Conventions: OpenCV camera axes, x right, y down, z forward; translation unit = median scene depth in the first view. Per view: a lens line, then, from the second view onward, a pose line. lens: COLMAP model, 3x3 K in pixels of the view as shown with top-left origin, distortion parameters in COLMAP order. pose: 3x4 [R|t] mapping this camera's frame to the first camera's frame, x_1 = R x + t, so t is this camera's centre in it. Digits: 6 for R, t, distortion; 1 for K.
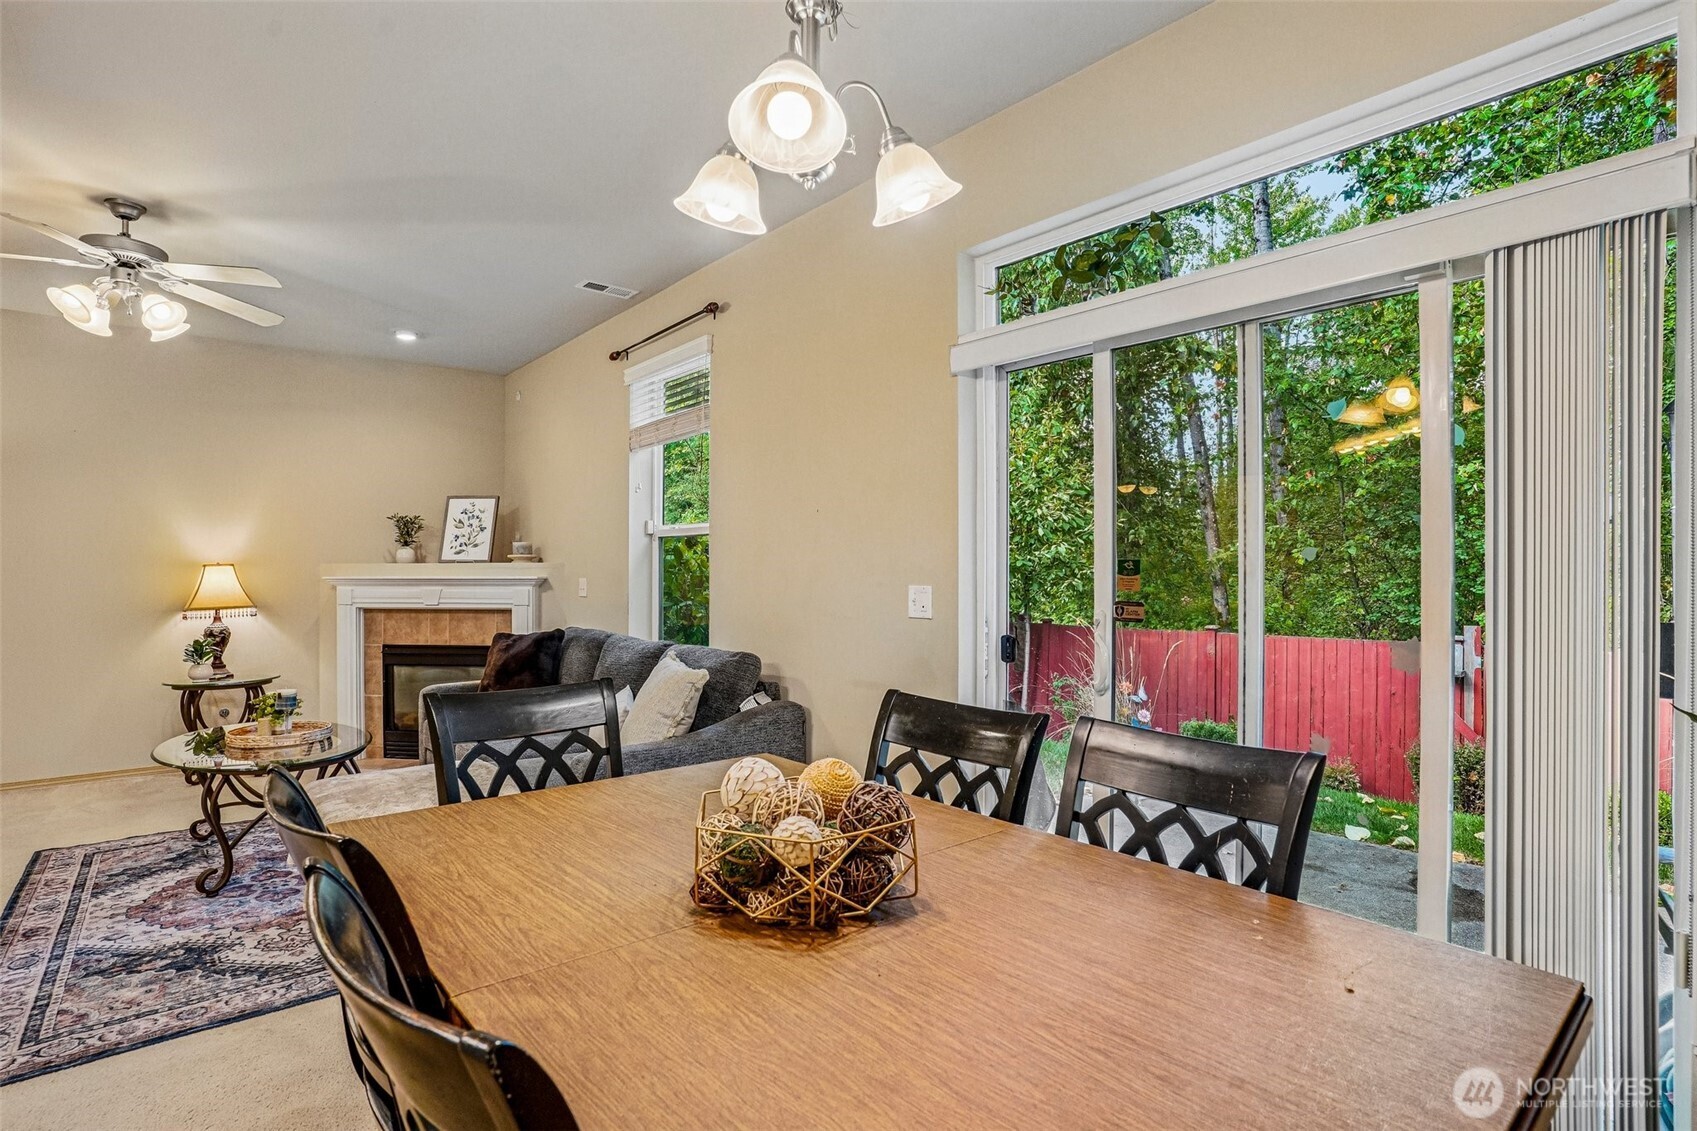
lens RADIAL K [[864.3, 0, 851.1], [0, 864.3, 571.0], [0, 0, 1]] dist [-0.071329, 0.034336]
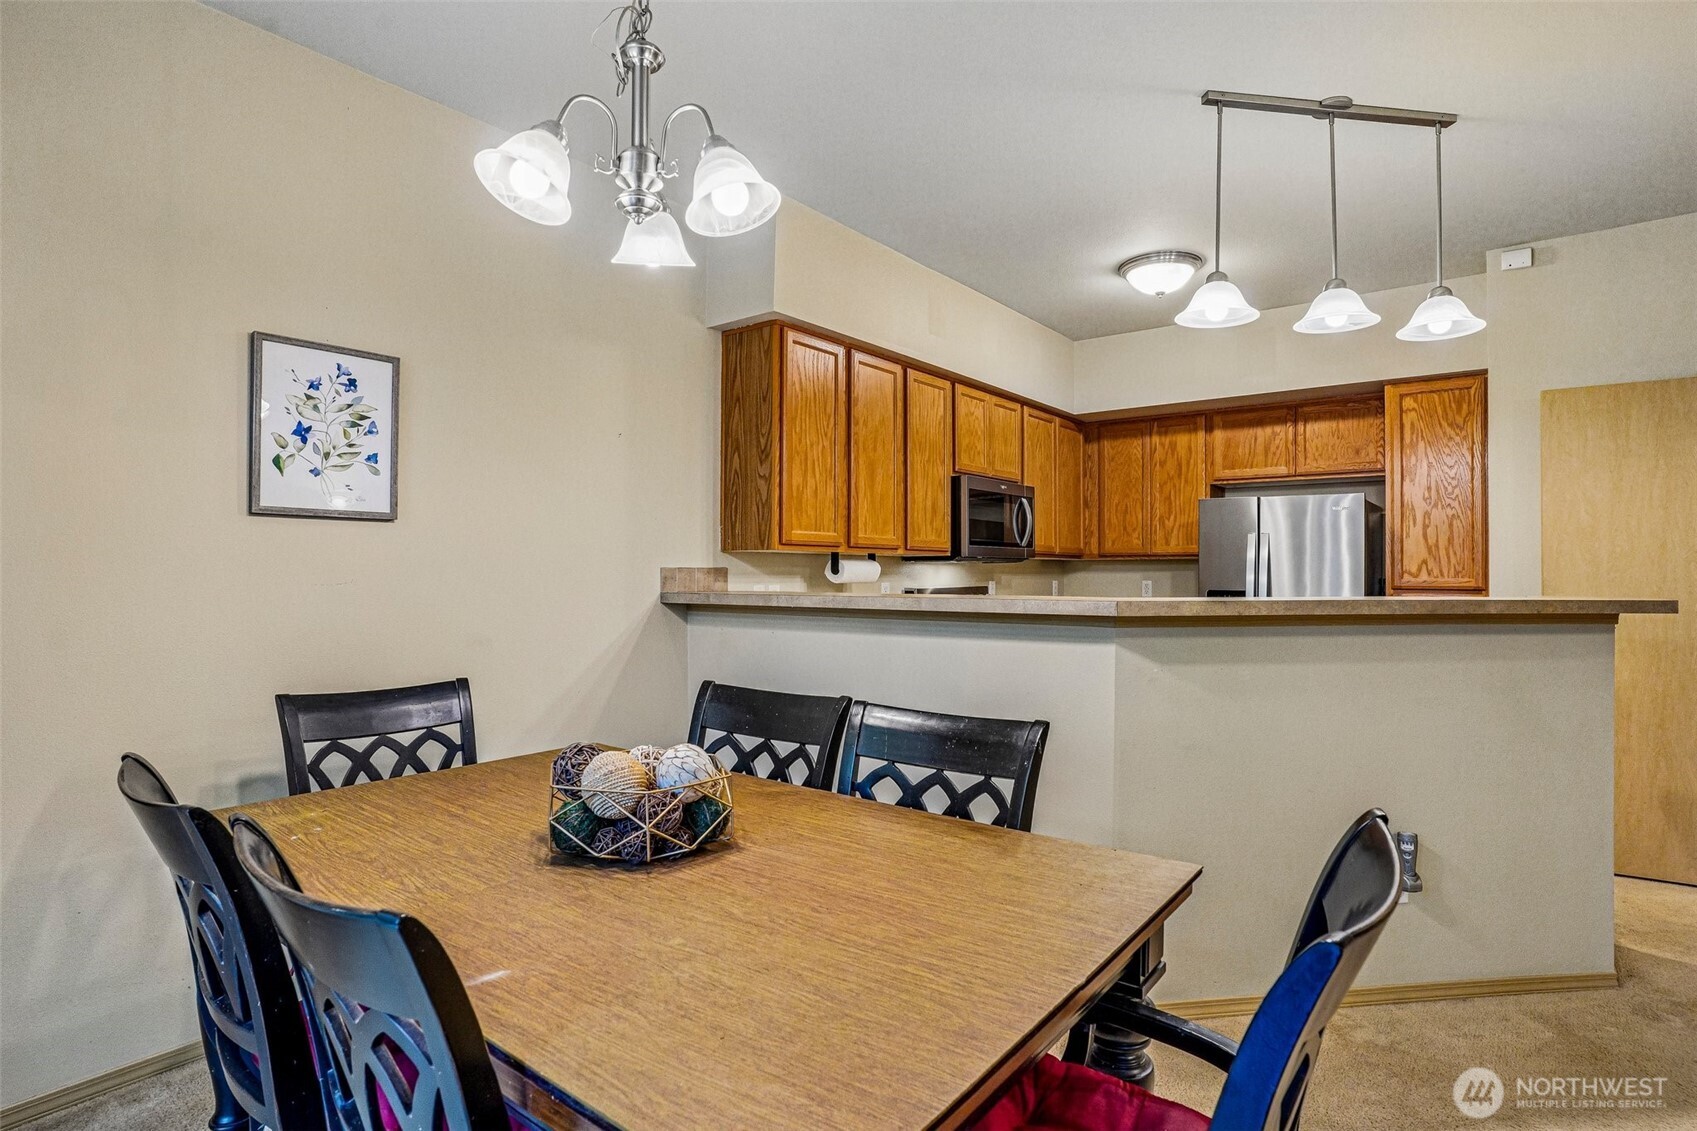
lens RADIAL K [[864.3, 0, 861.2], [0, 864.3, 566.1], [0, 0, 1]] dist [-0.071329, 0.034336]
pose [[-0.977638, -0.006304, -0.210198, -0.027078], [-0.005193, 0.999969, -0.005839, -0.002666], [0.210229, -0.004617, -0.977641, 0.569158]]
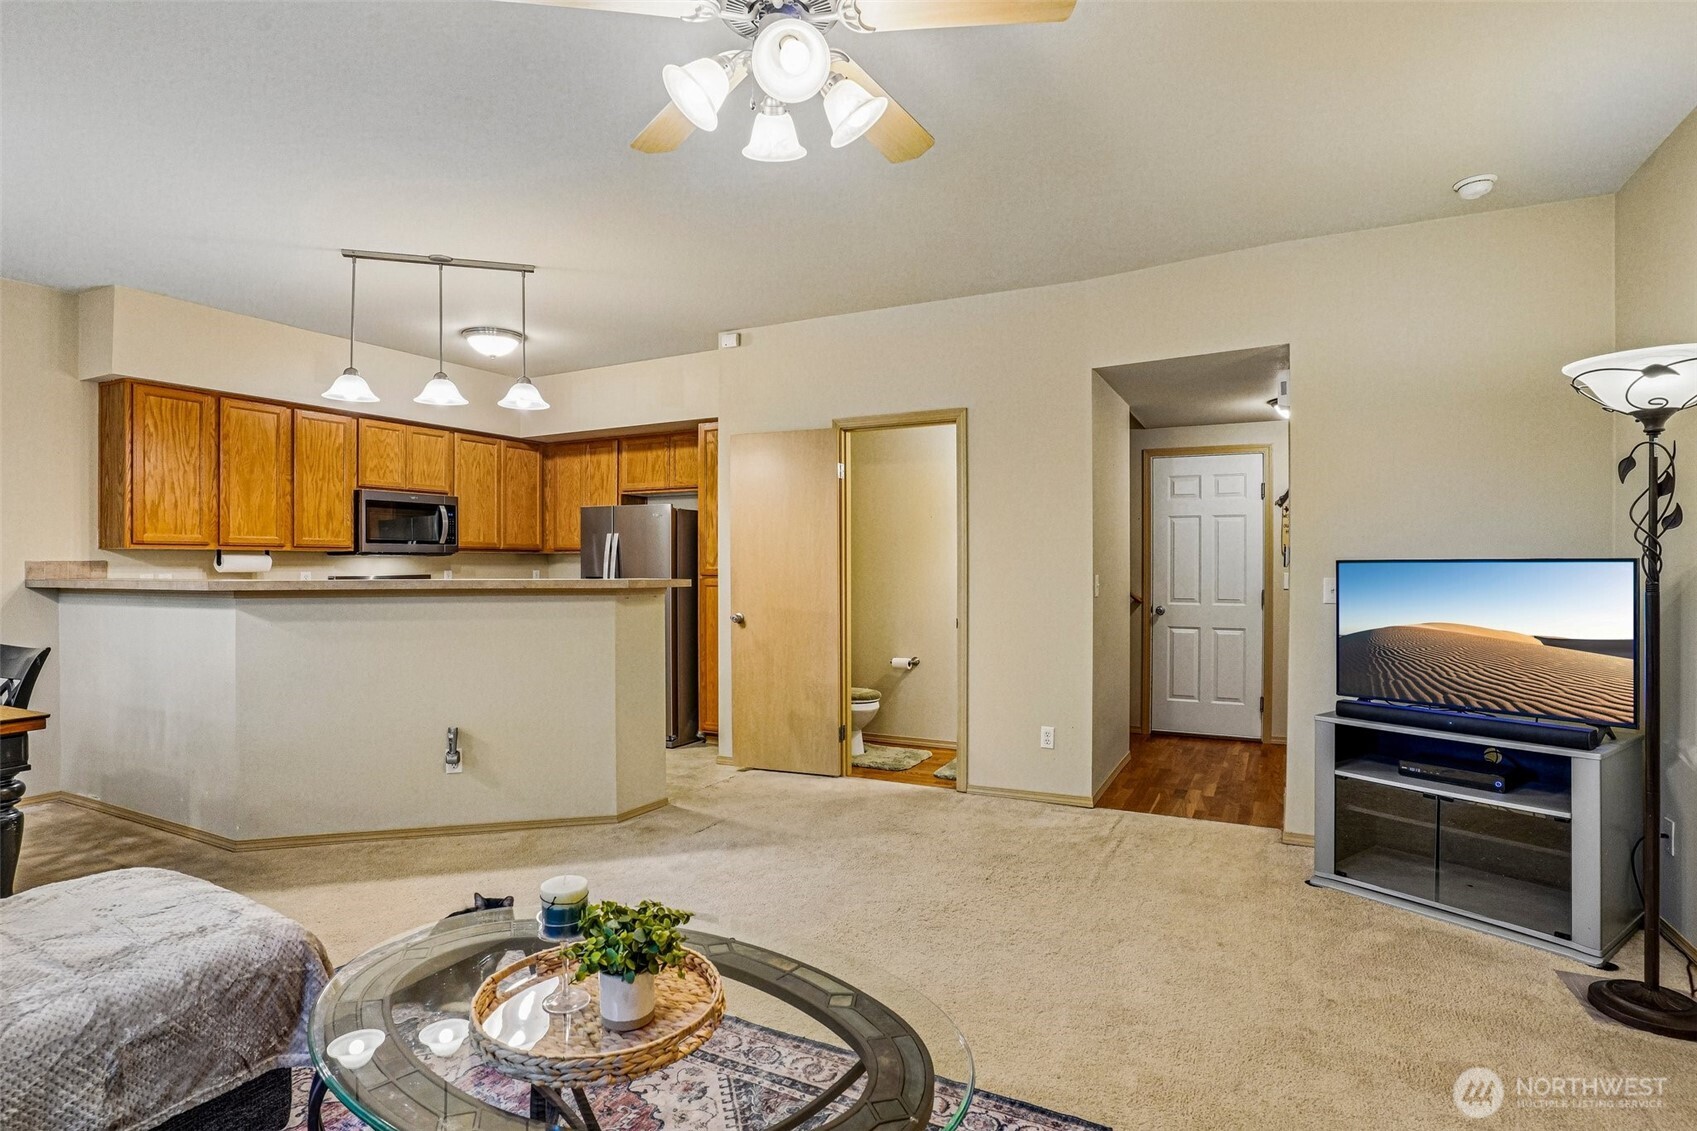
lens RADIAL K [[864.3, 0, 842.0], [0, 864.3, 564.4], [0, 0, 1]] dist [-0.071329, 0.034336]
pose [[-0.920576, -0.000899, -0.390562, -0.455464], [-0.001475, 0.999998, 0.001174, -0.003444], [0.390560, 0.001657, -0.920576, 1.012471]]
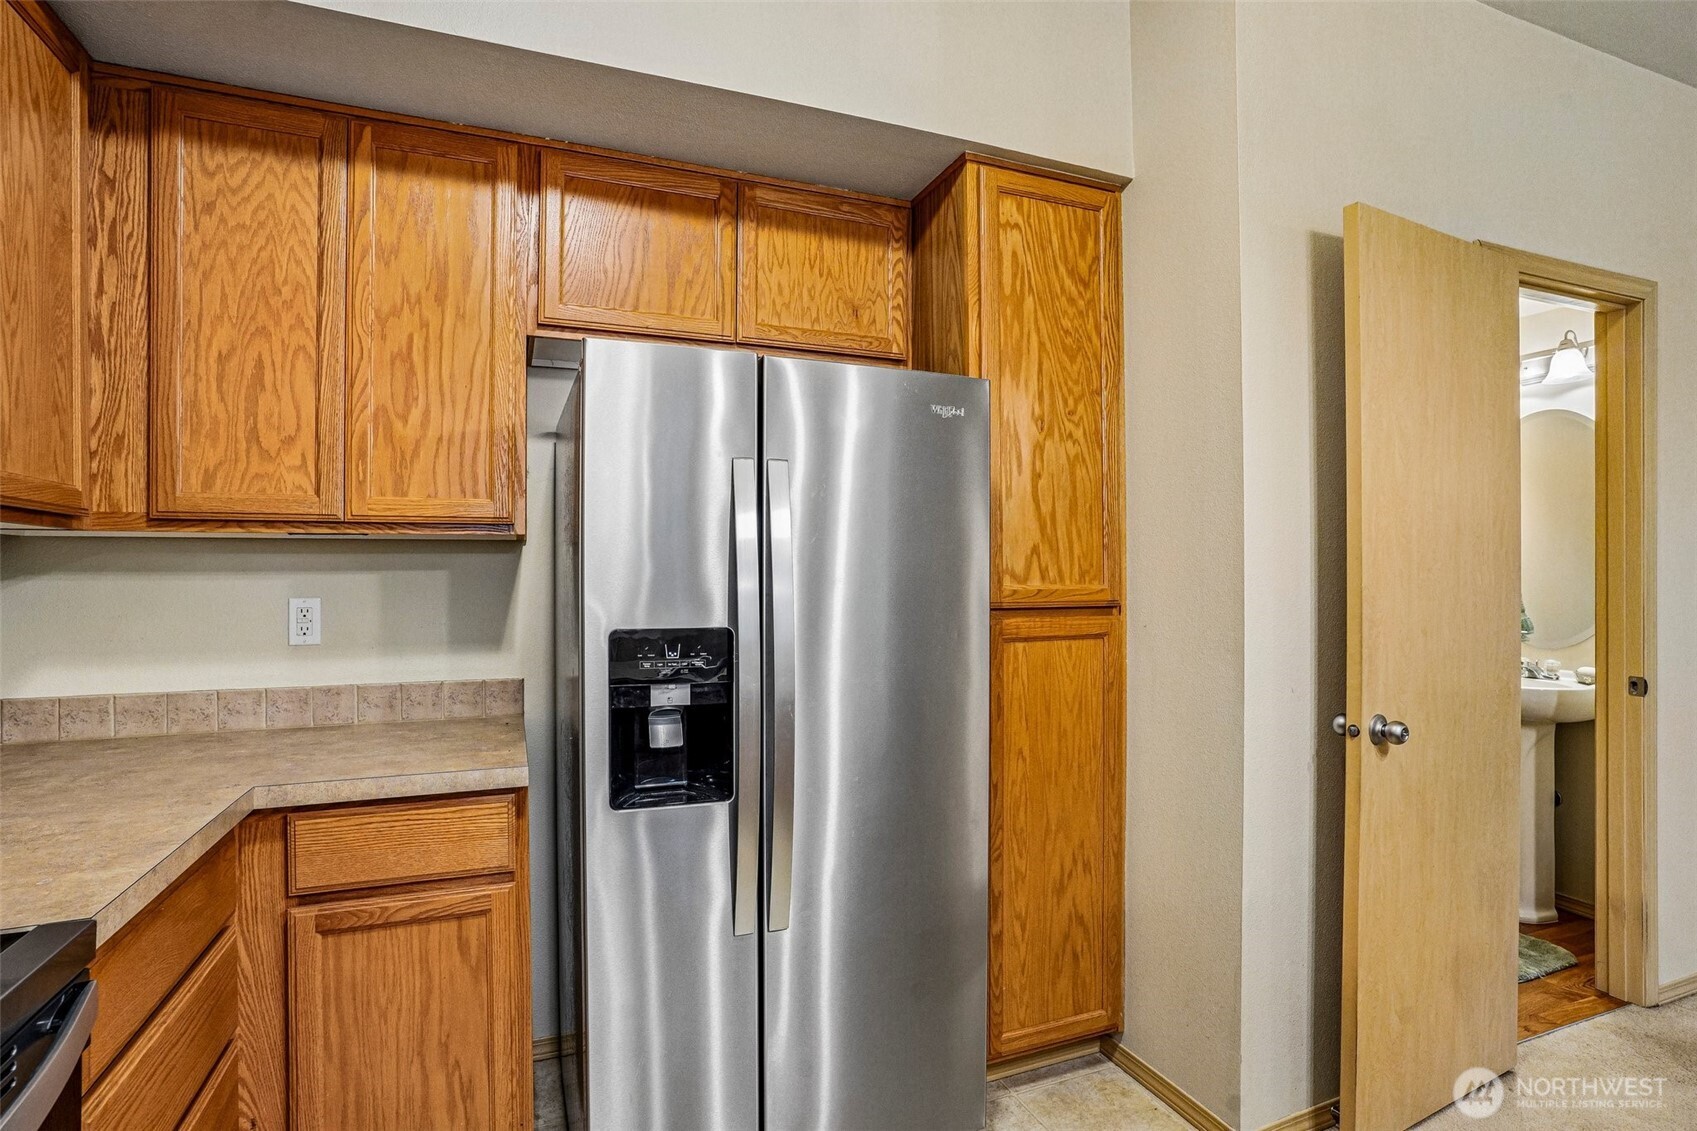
lens RADIAL K [[864.3, 0, 846.6], [0, 864.3, 569.6], [0, 0, 1]] dist [-0.071329, 0.034336]
pose [[-0.318458, -0.001948, -0.947935, -0.330993], [-0.001137, 0.999998, -0.001673, -0.004736], [0.947936, 0.000545, -0.318459, -0.072955]]
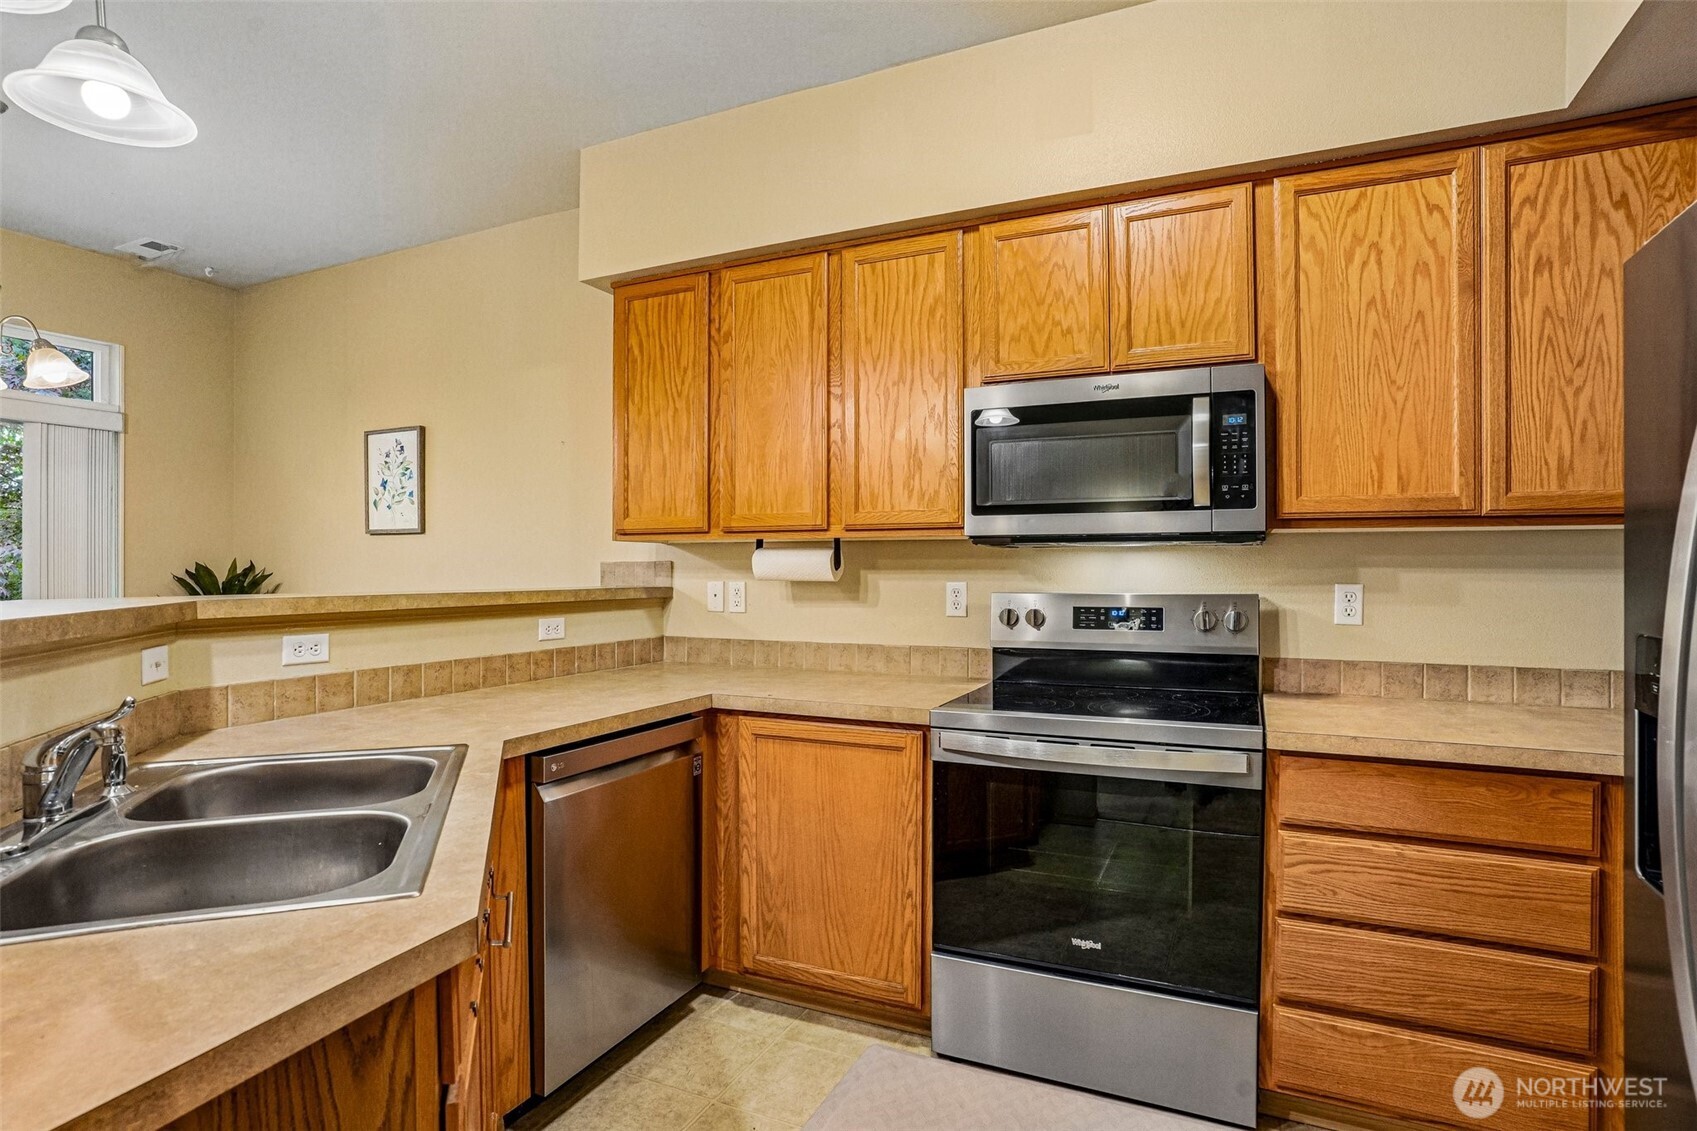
lens RADIAL K [[864.3, 0, 845.9], [0, 864.3, 574.6], [0, 0, 1]] dist [-0.071329, 0.034336]
pose [[-0.431121, -0.009467, 0.902245, -0.710555], [-0.000808, 0.999949, 0.010106, -0.001708], [-0.902294, 0.003628, -0.431106, 0.011810]]
